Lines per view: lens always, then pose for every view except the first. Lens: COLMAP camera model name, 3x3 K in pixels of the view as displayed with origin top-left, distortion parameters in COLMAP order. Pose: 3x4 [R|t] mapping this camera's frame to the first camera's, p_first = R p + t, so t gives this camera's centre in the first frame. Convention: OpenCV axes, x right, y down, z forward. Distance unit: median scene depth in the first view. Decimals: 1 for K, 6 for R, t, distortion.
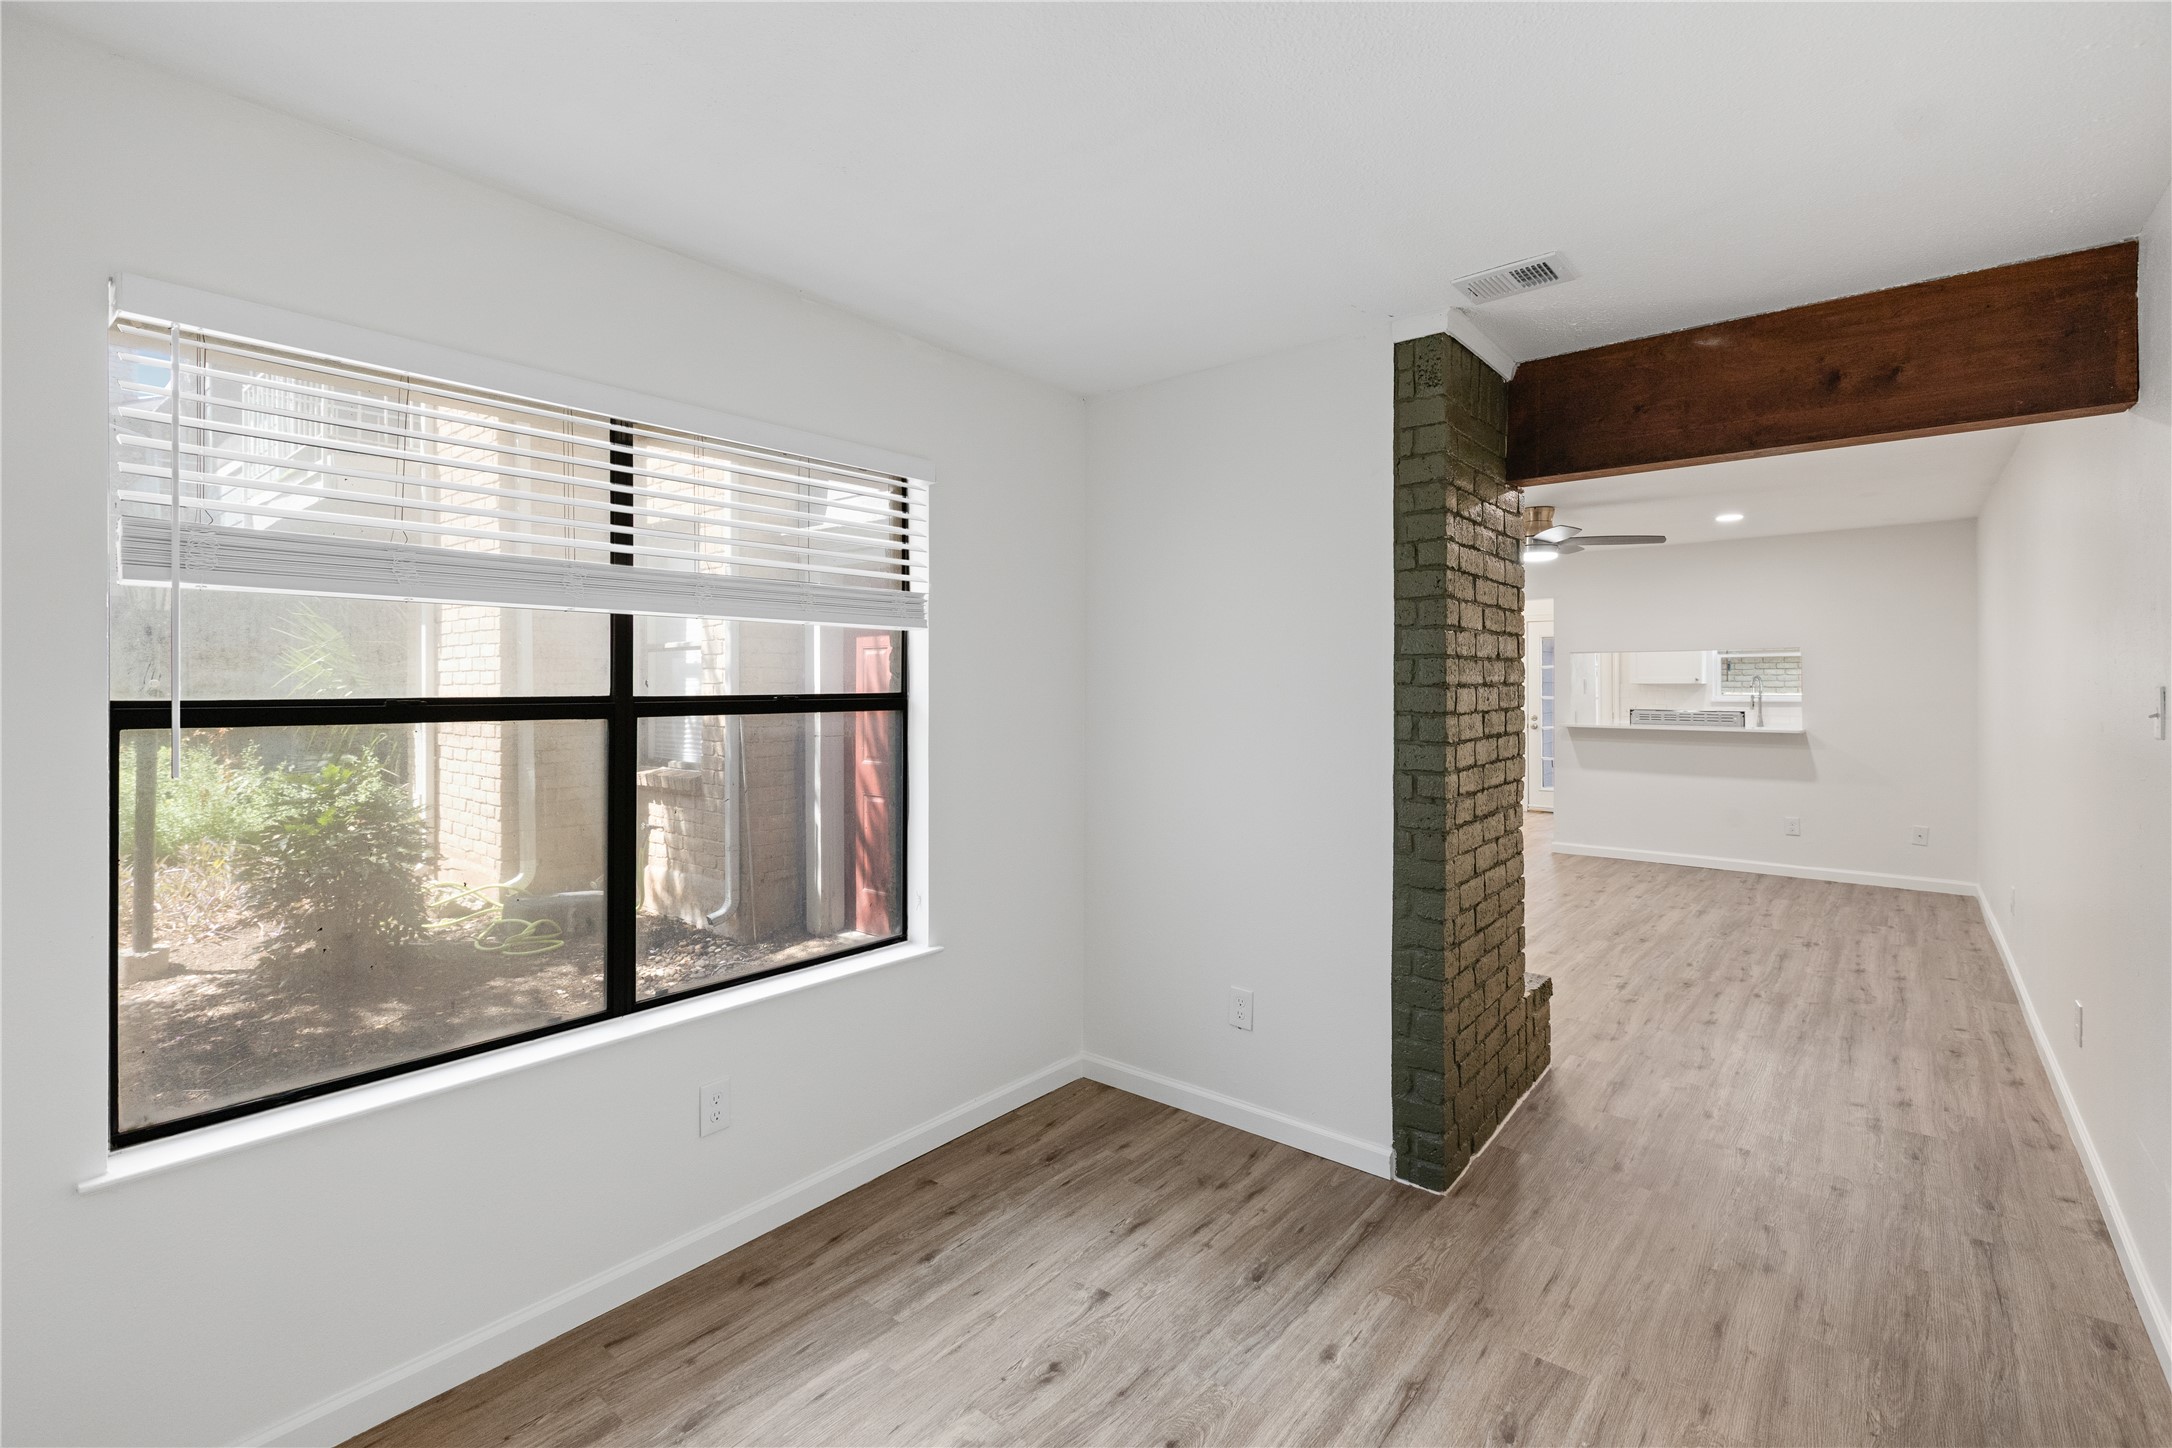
lens RADIAL K [[951.7, 0, 1079.9], [0, 951.7, 682.5], [0, 0, 1]] dist [-0.011438, -0.000638]
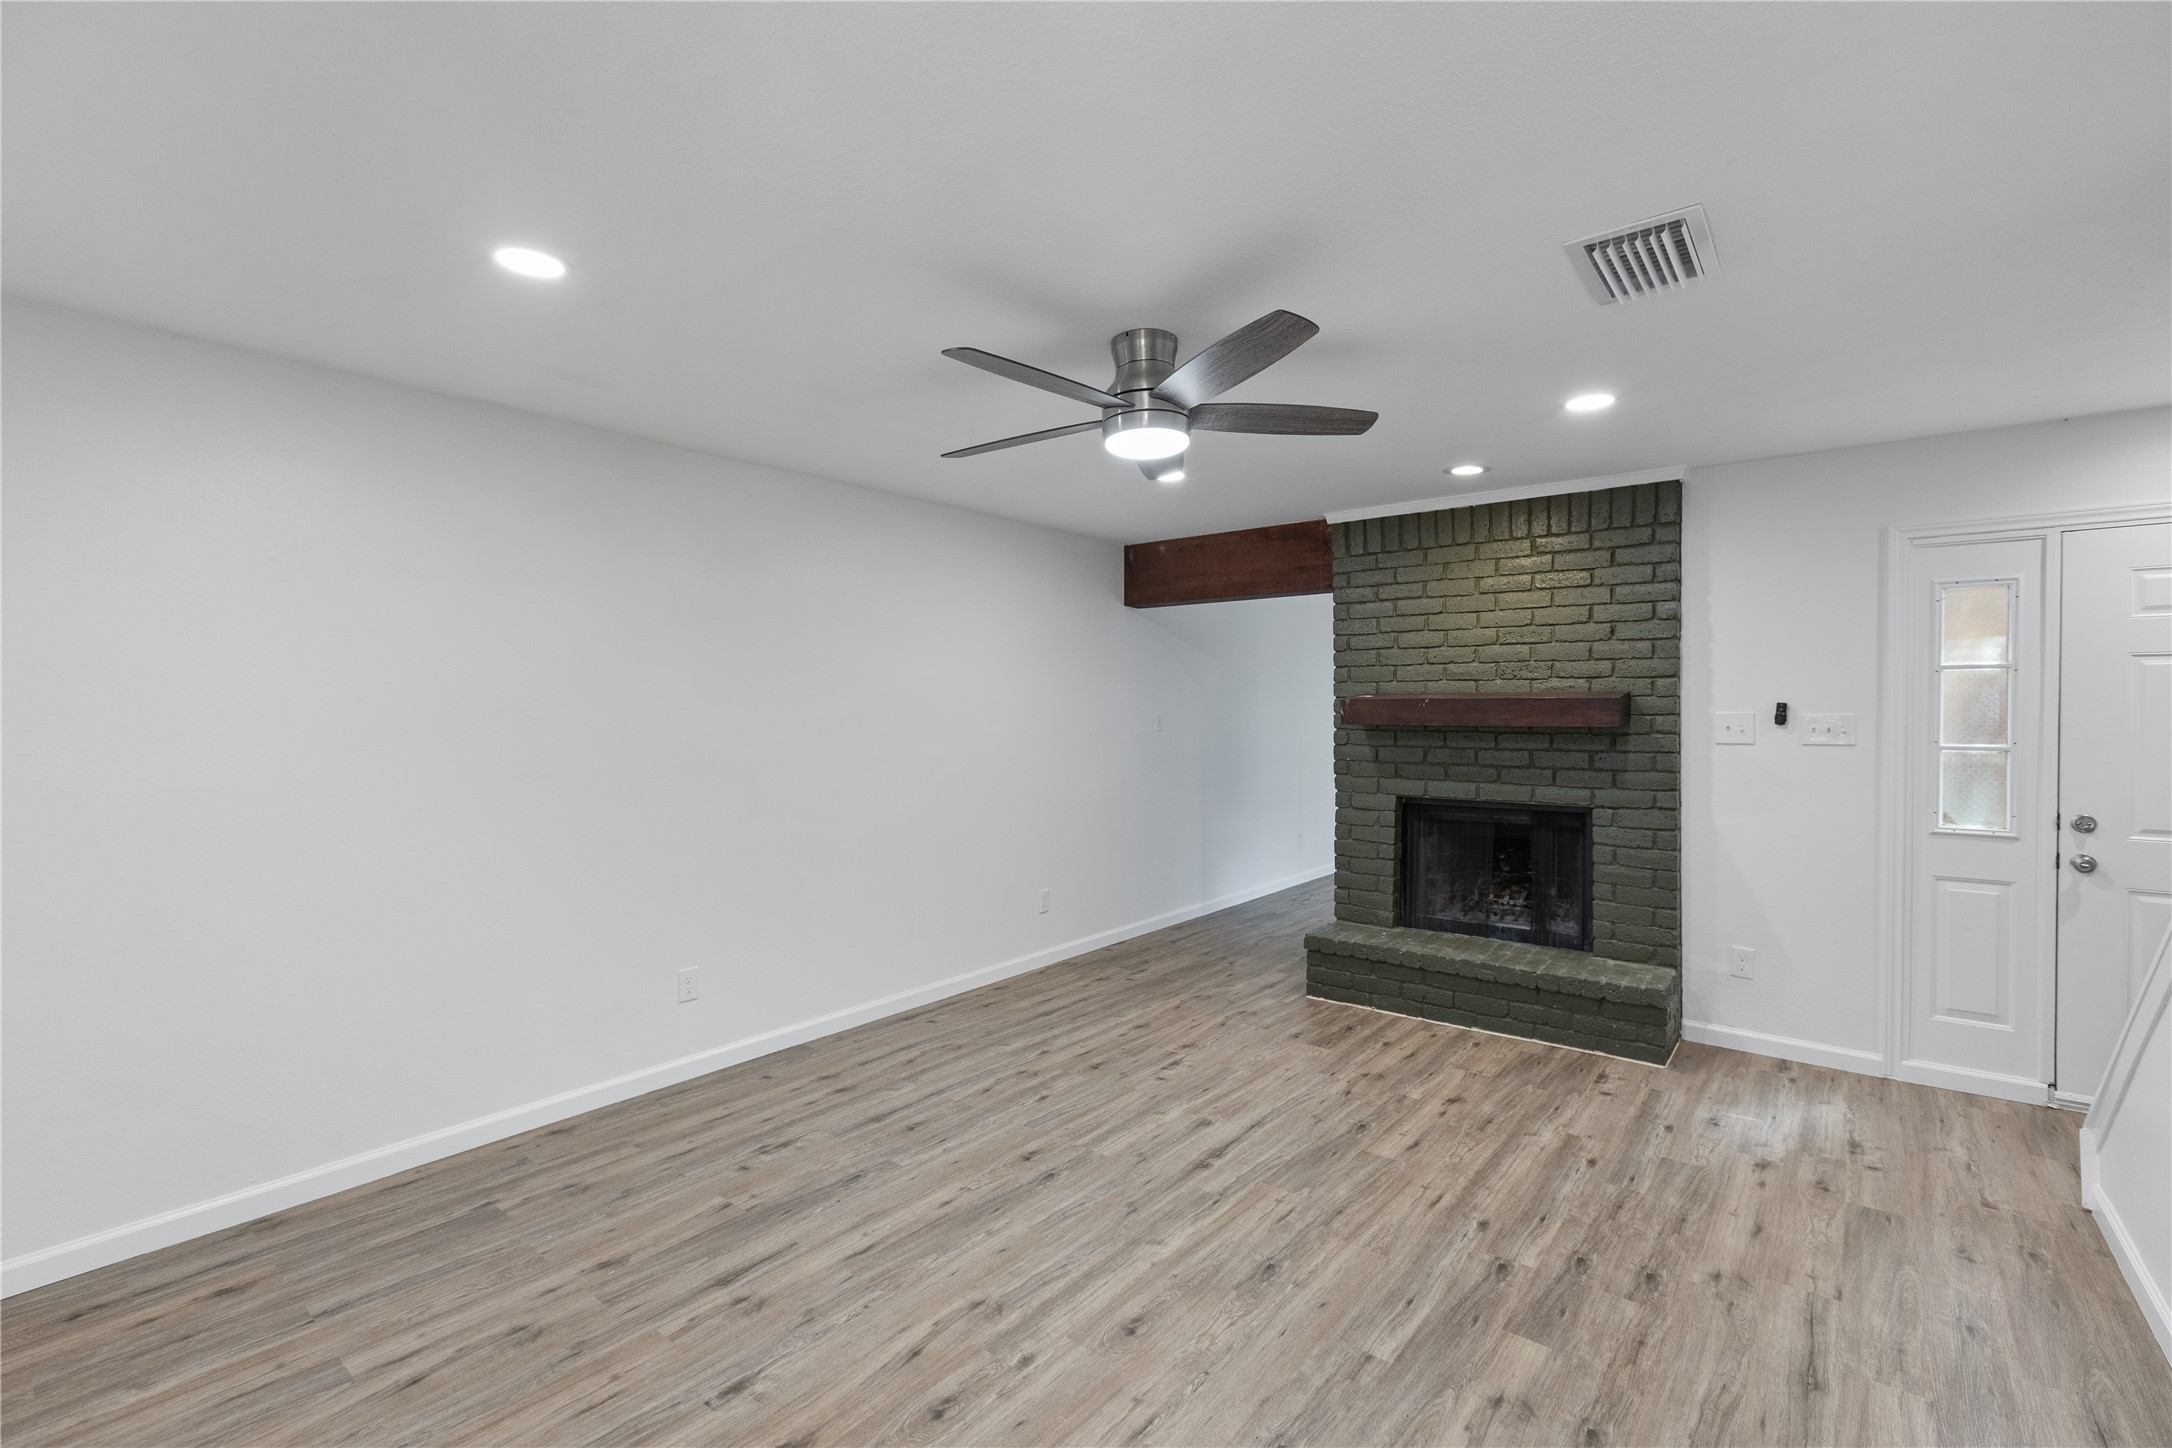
lens RADIAL K [[990.5, 0, 1086.0], [0, 990.5, 724.0], [0, 0, 1]] dist [-0.008997, 0.000615]
pose [[-0.999256, 0.002207, -0.038506, 0.999110], [0.001619, 0.999882, 0.015292, -0.012738], [0.038535, 0.015218, -0.999141, 2.770408]]
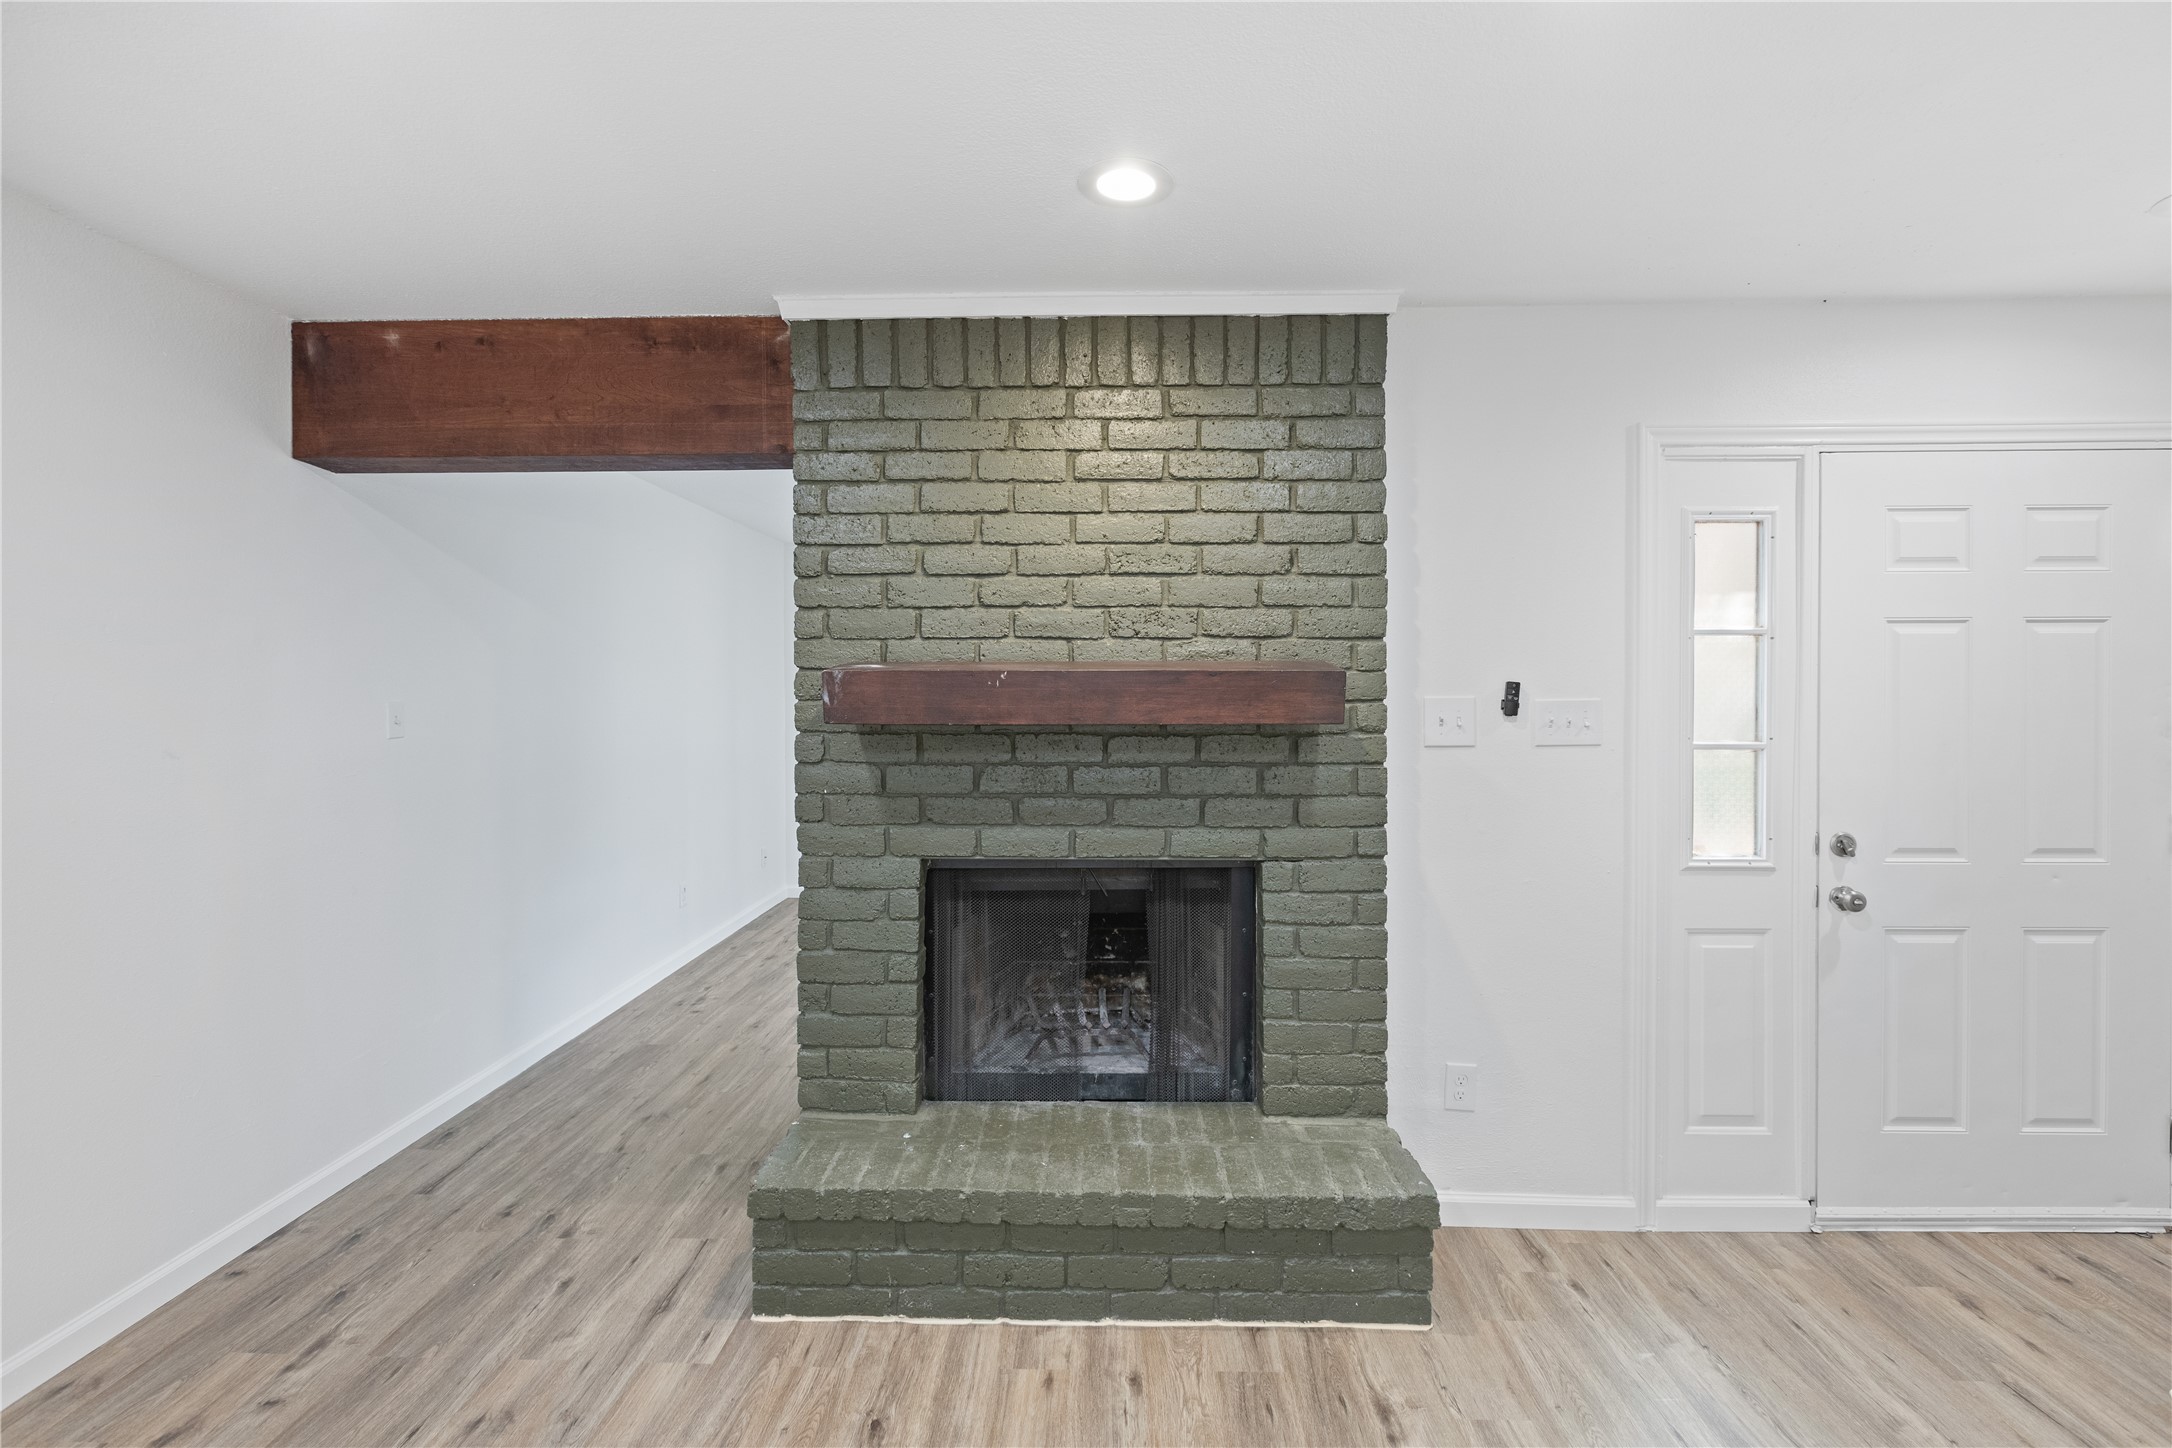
lens RADIAL K [[980.7, 0, 1082.2], [0, 980.7, 694.6], [0, 0, 1]] dist [0.002023, 0.000038]
pose [[-0.783050, 0.004044, -0.621945, 0.837549], [0.001623, 0.999989, 0.004458, -0.012817], [0.621956, 0.002482, -0.783048, 1.889732]]
